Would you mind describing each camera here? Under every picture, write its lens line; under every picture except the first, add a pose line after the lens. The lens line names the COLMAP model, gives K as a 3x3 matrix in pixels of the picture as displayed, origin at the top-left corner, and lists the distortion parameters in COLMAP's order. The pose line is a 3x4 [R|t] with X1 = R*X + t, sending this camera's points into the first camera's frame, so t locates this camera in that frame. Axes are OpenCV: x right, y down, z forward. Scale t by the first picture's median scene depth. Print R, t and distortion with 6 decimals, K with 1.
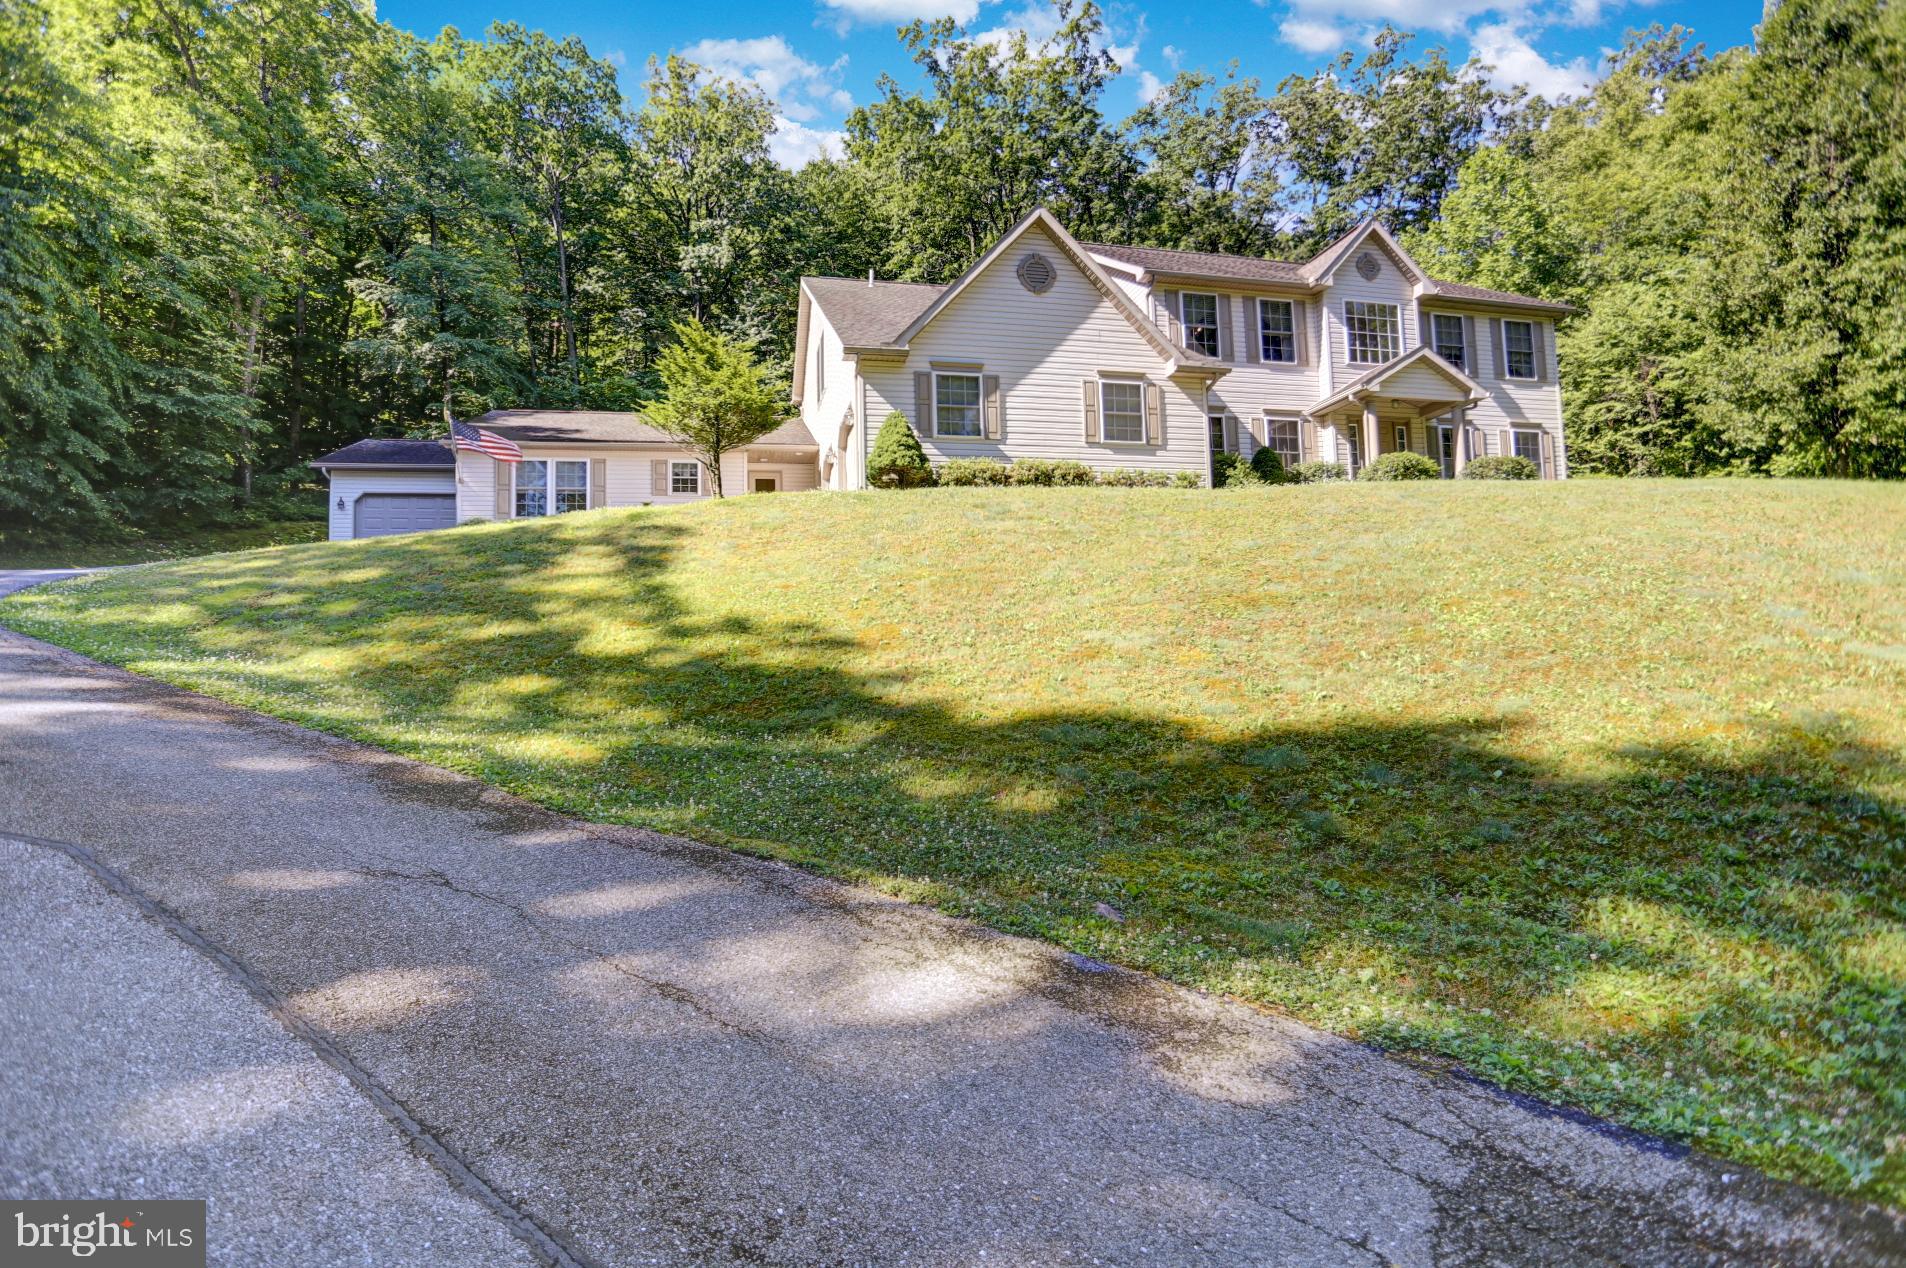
lens RADIAL K [[962.0, 0, 943.4], [0, 962.0, 632.1], [0, 0, 1]] dist [-0.084312, 0.040687]
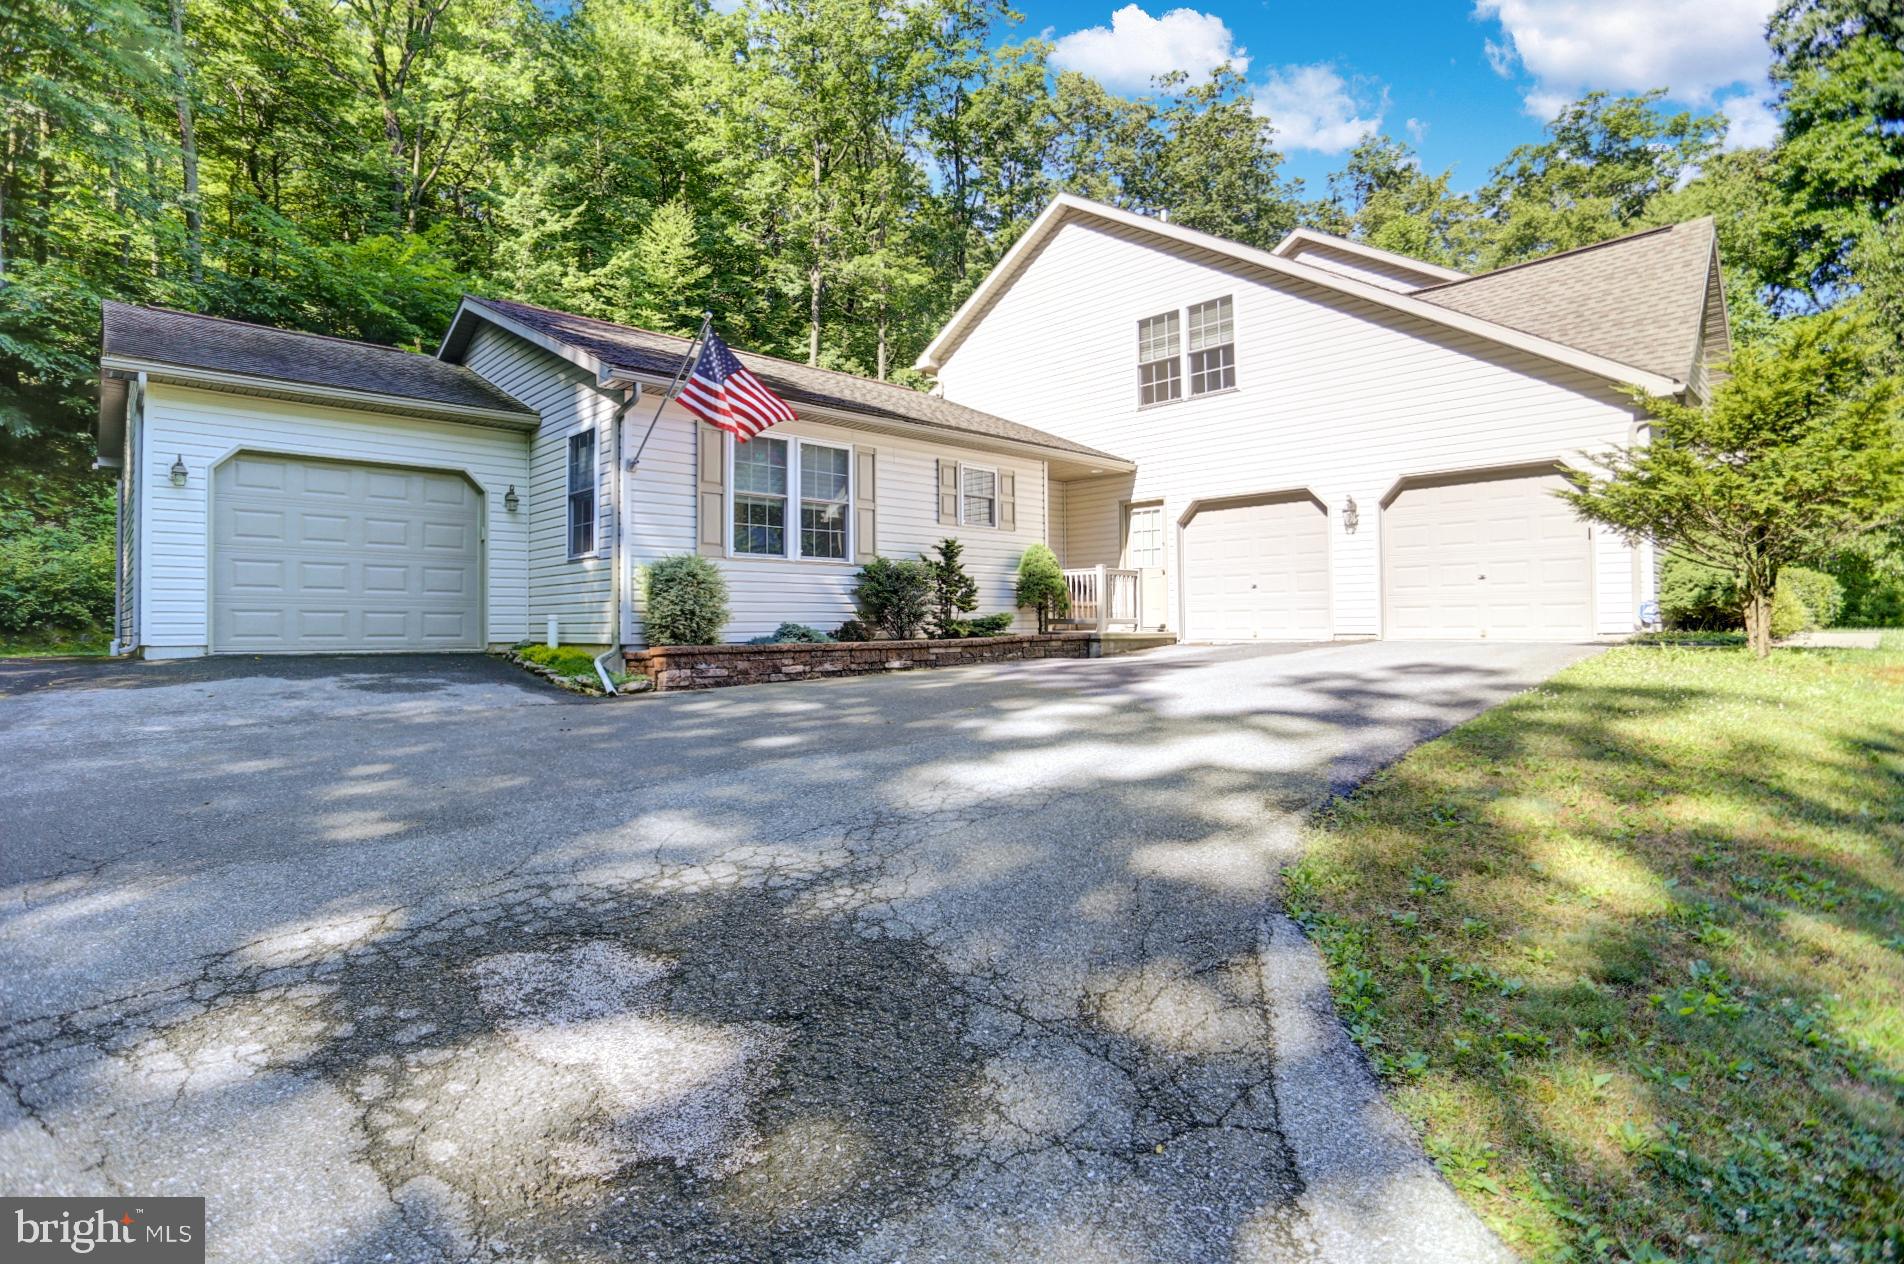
lens RADIAL K [[961.0, 0, 942.4], [0, 961.0, 630.1], [0, 0, 1]] dist [-0.084312, 0.040687]
pose [[0.853228, 0.018381, 0.521214, -0.692168], [-0.040162, 0.998727, 0.030525, -0.116344], [-0.519990, -0.046977, 0.852880, 0.612729]]
